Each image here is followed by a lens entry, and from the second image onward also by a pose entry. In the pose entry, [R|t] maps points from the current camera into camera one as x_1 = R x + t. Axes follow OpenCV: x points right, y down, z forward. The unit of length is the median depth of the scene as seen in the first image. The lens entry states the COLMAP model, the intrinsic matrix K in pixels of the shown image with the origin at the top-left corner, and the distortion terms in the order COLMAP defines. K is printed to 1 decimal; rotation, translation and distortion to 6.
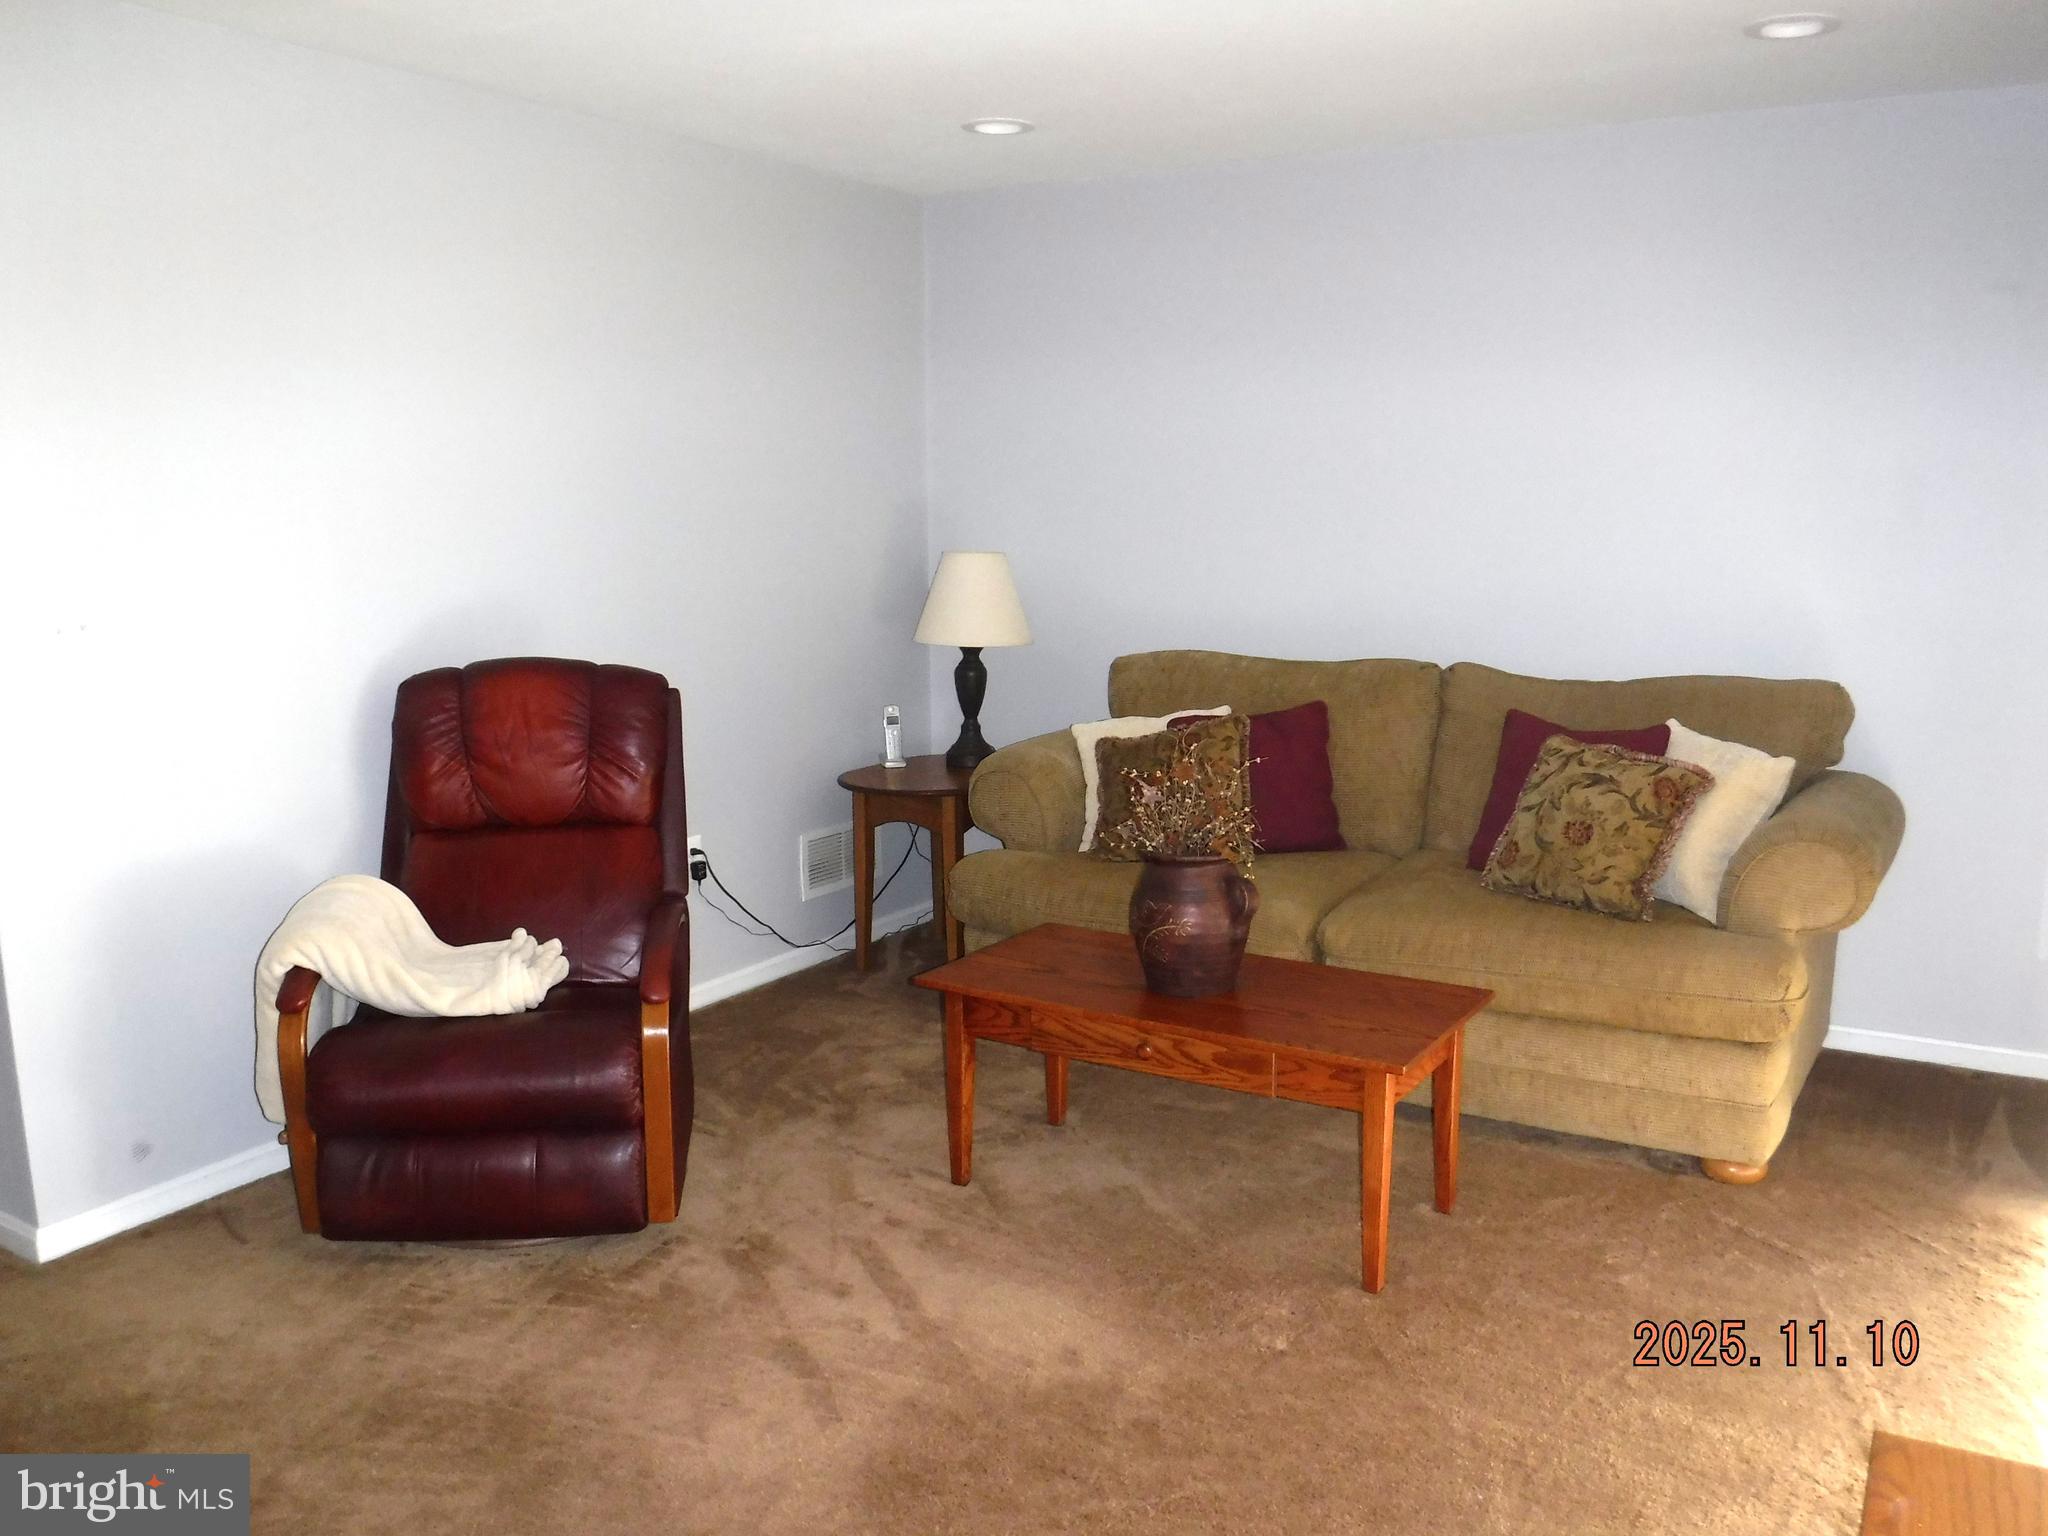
lens RADIAL K [[1655.4, 0, 1026.2], [0, 1655.4, 799.0], [0, 0, 1]] dist [-0.079911, -0.000680]
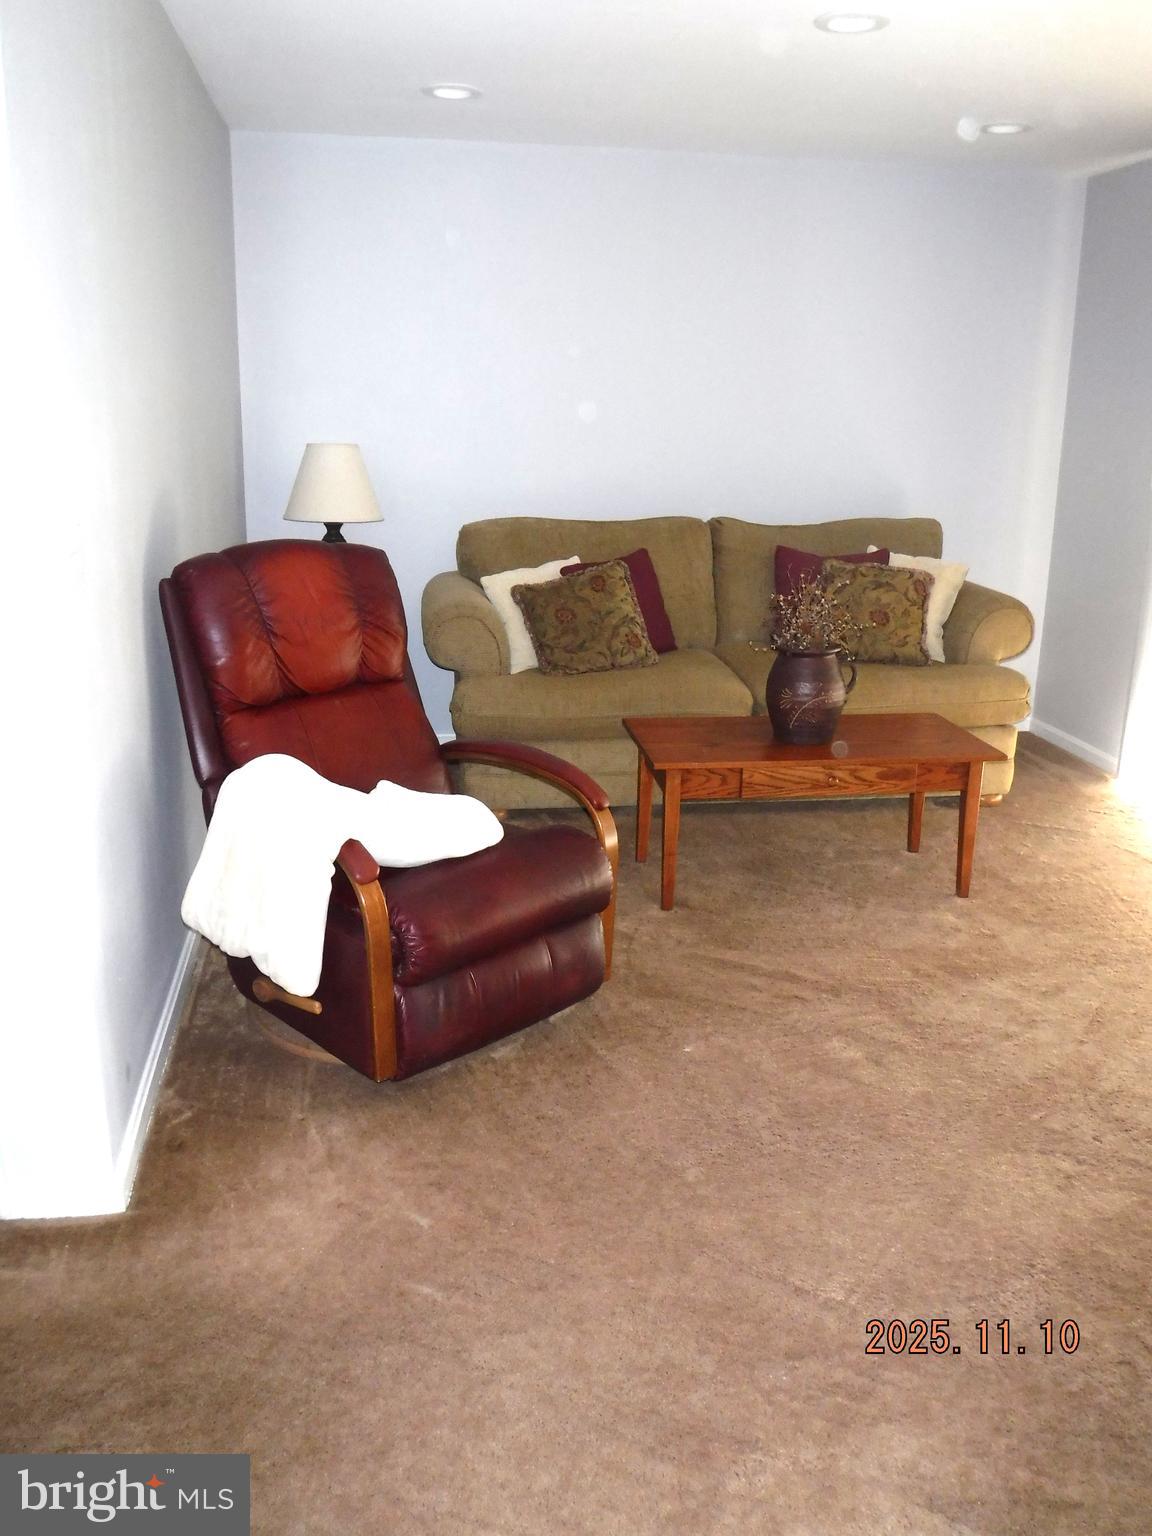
lens RADIAL K [[1256.8, 0, 576.0], [0, 1256.8, 768.0], [0, 0, 1]] dist [-0.082843, -0.000403]
pose [[0.760185, -0.163028, 0.628920, -0.706763], [0.096919, 0.985630, 0.138347, -0.033581], [-0.642437, -0.044215, 0.765062, 0.242026]]
